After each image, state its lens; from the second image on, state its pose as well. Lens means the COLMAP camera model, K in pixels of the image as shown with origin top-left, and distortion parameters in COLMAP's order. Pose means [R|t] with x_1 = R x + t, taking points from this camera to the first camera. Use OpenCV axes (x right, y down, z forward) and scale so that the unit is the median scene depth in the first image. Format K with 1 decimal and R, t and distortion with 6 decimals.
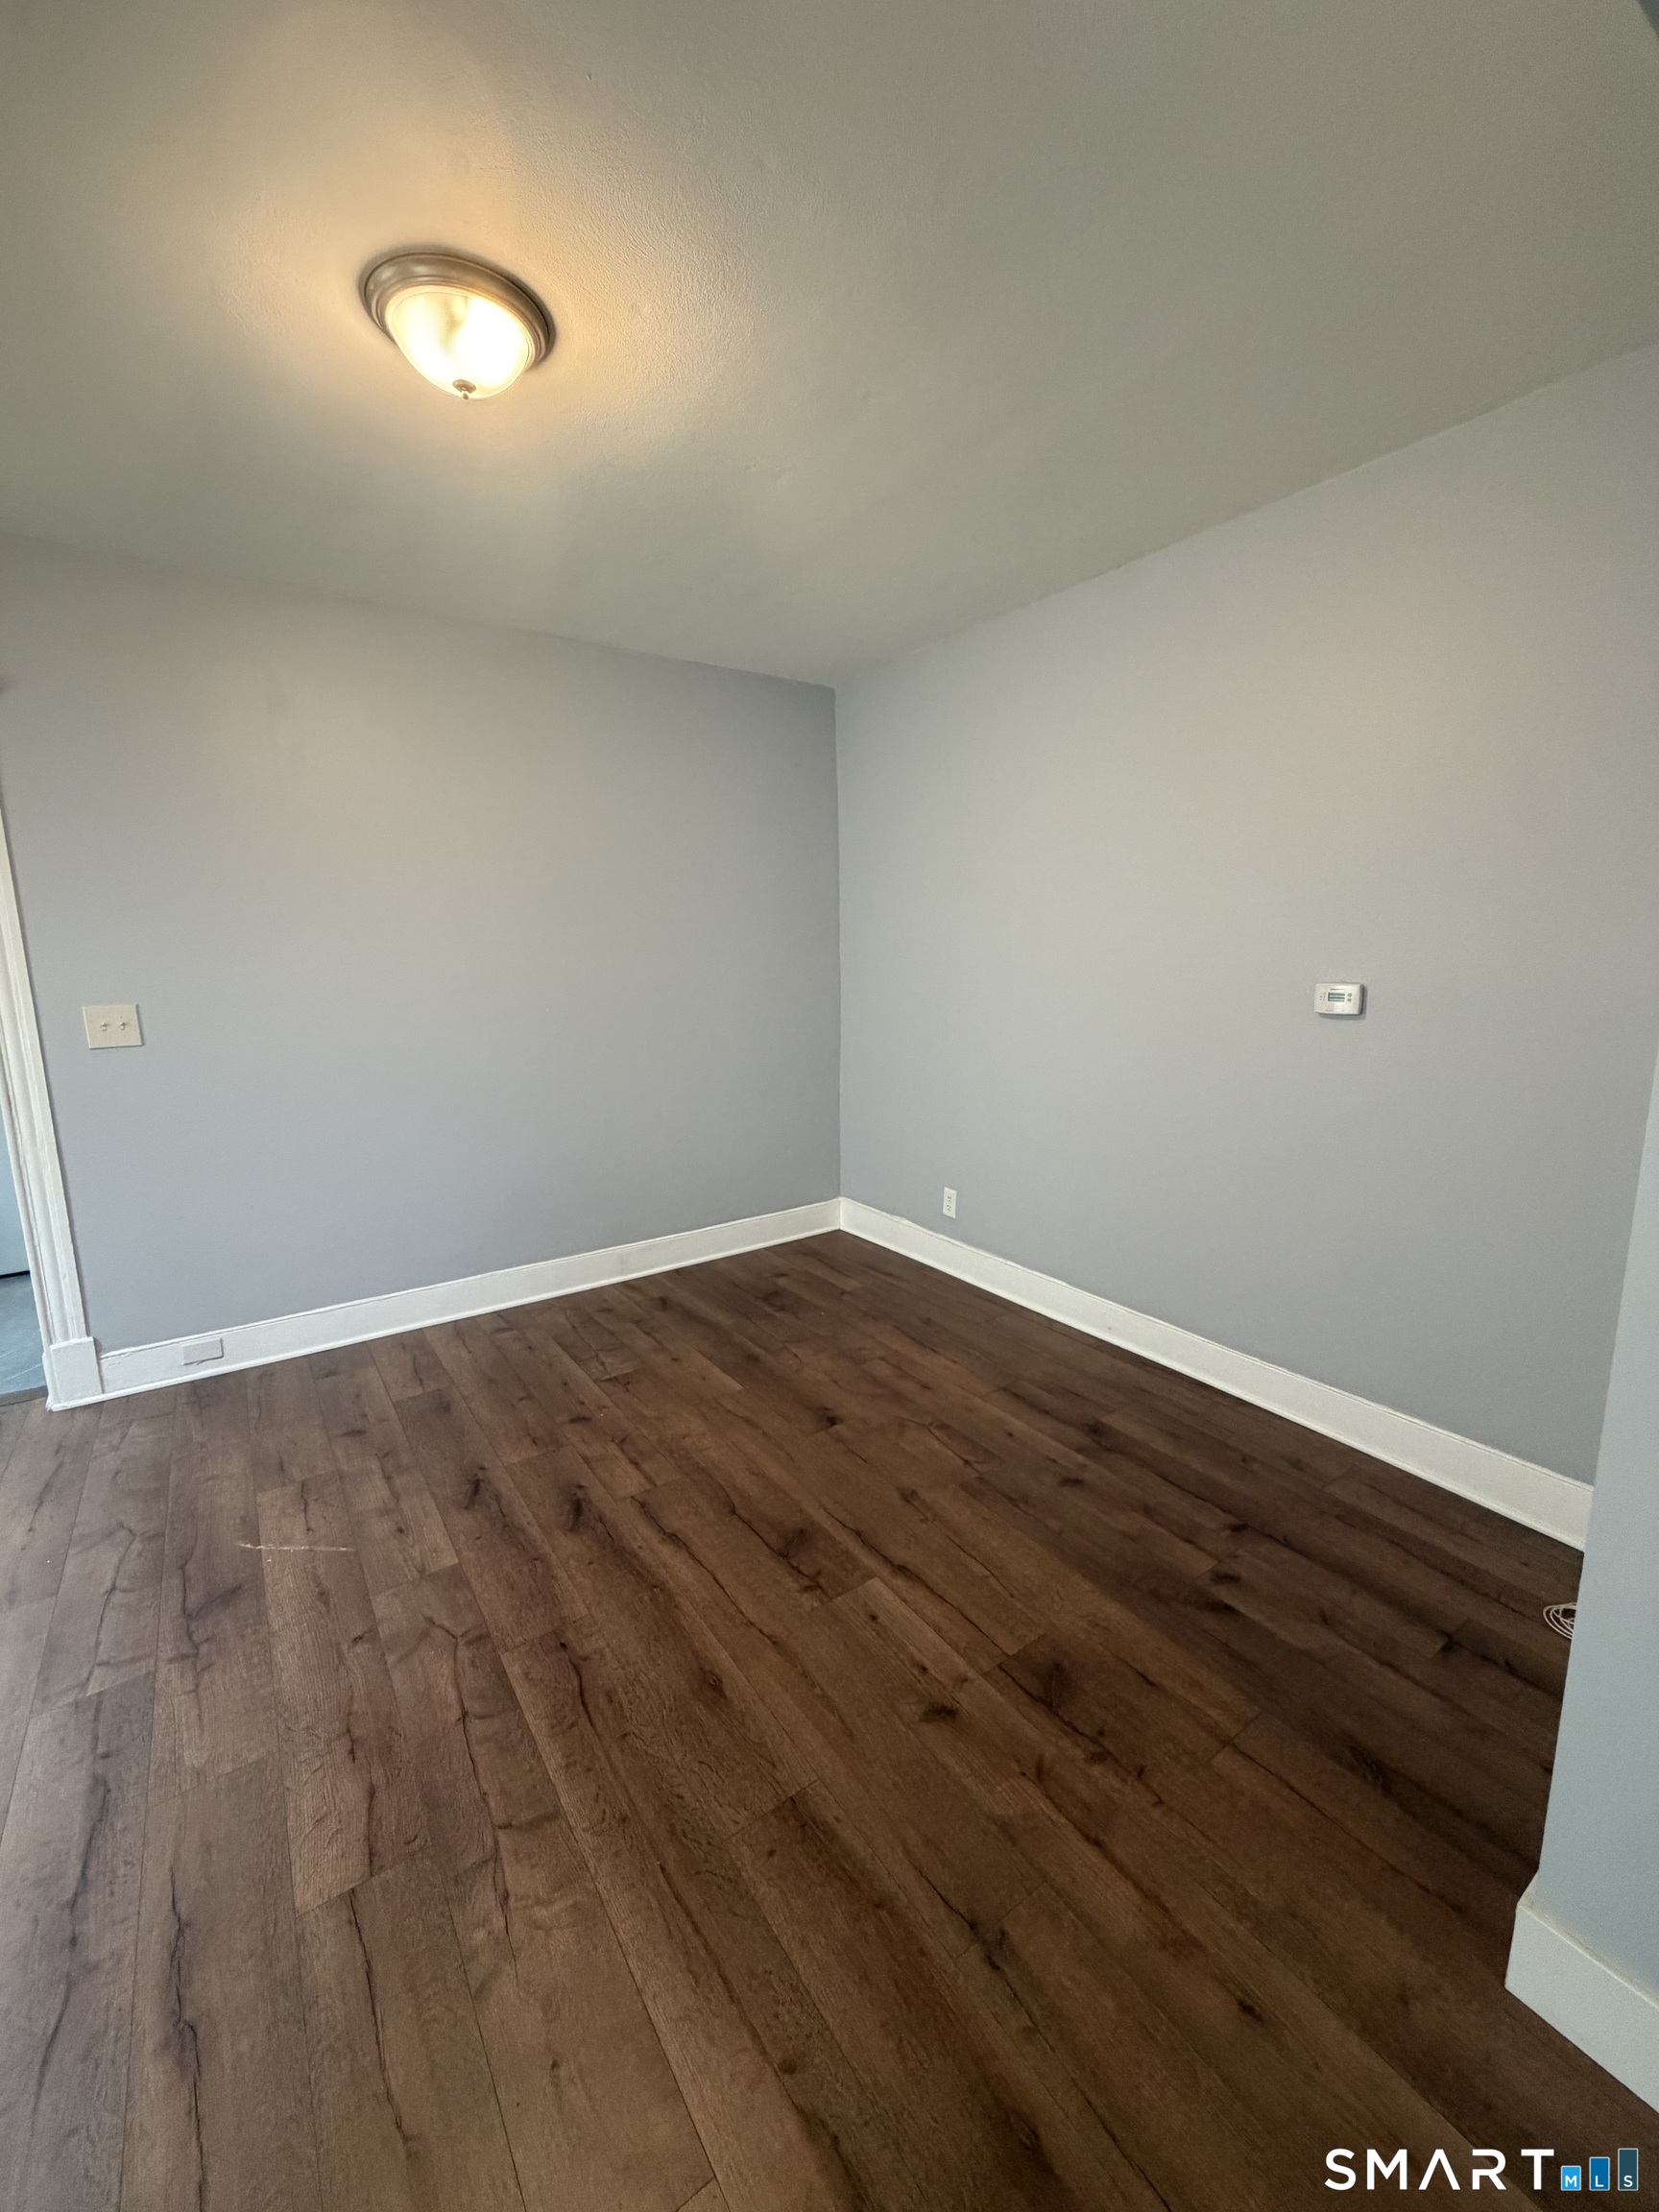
lens RADIAL K [[876.0, 0, 829.0], [0, 876.0, 1097.3], [0, 0, 1]] dist [-0.002660, 0.000441]
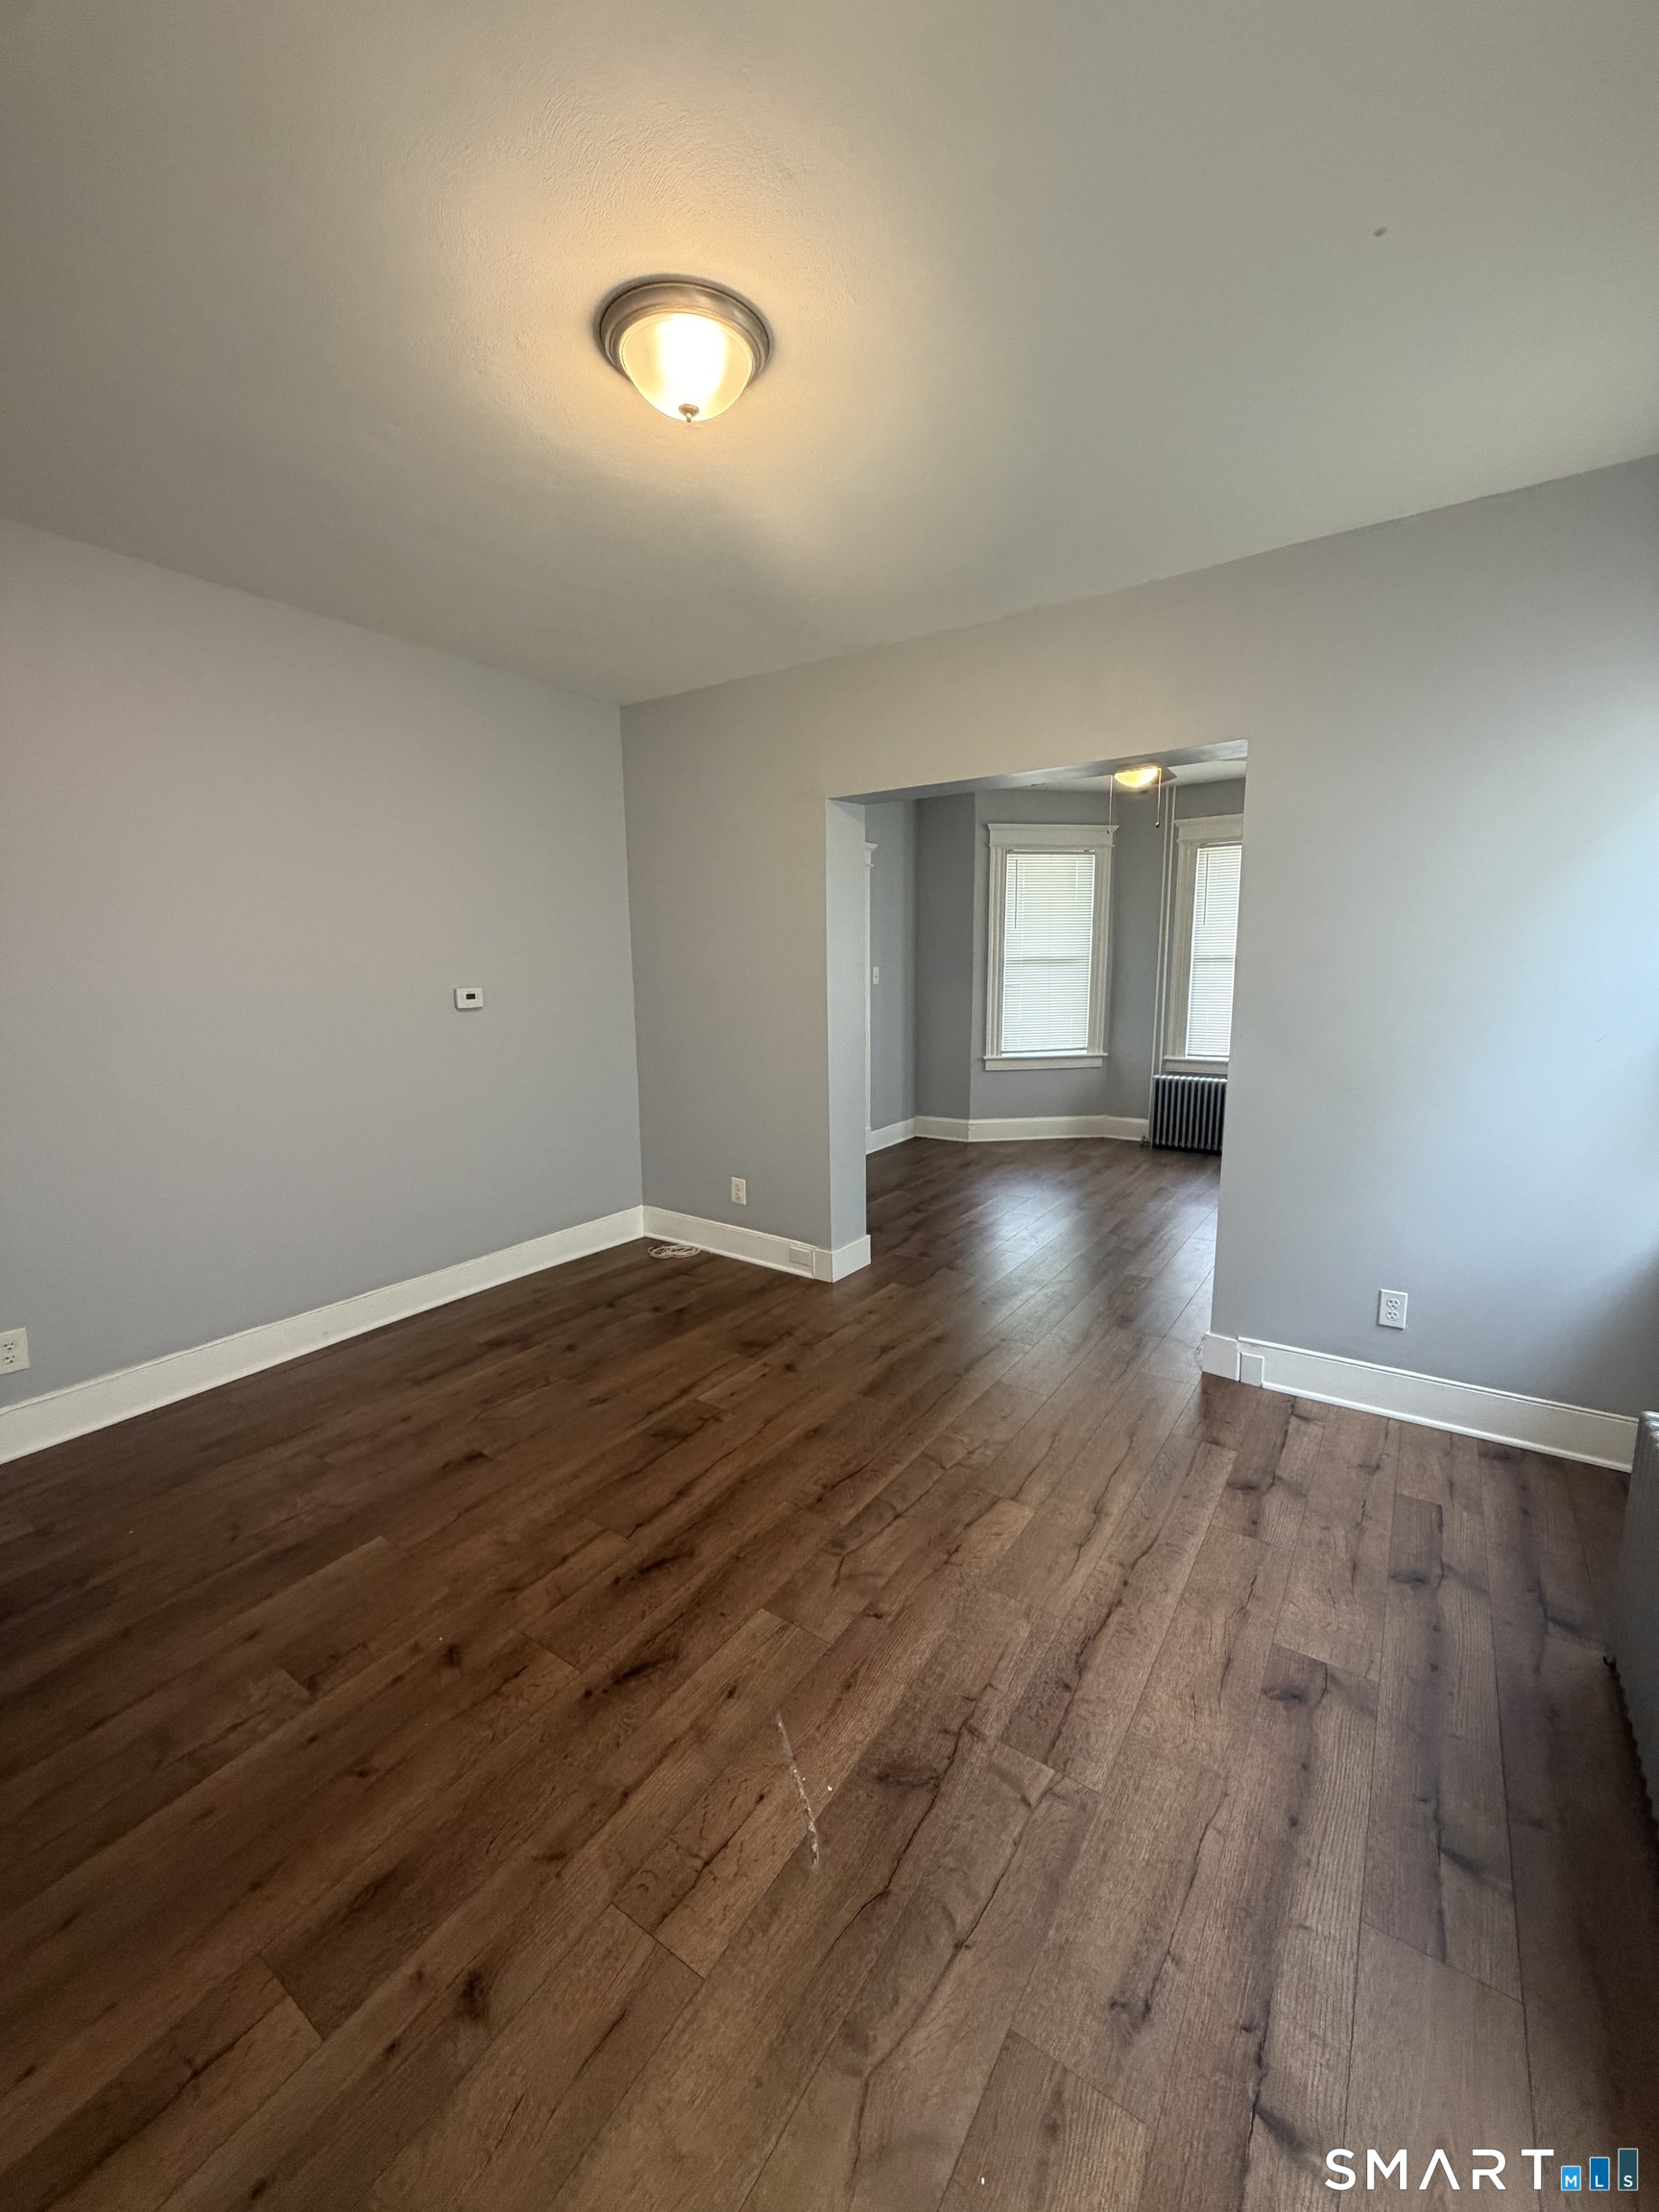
lens RADIAL K [[876.0, 0, 829.0], [0, 876.0, 1097.3], [0, 0, 1]] dist [-0.002660, 0.000441]
pose [[-0.349337, -0.138828, 0.926656, -1.267018], [0.170359, 0.963069, 0.208506, -0.186195], [-0.921380, 0.230703, -0.312785, 1.119246]]
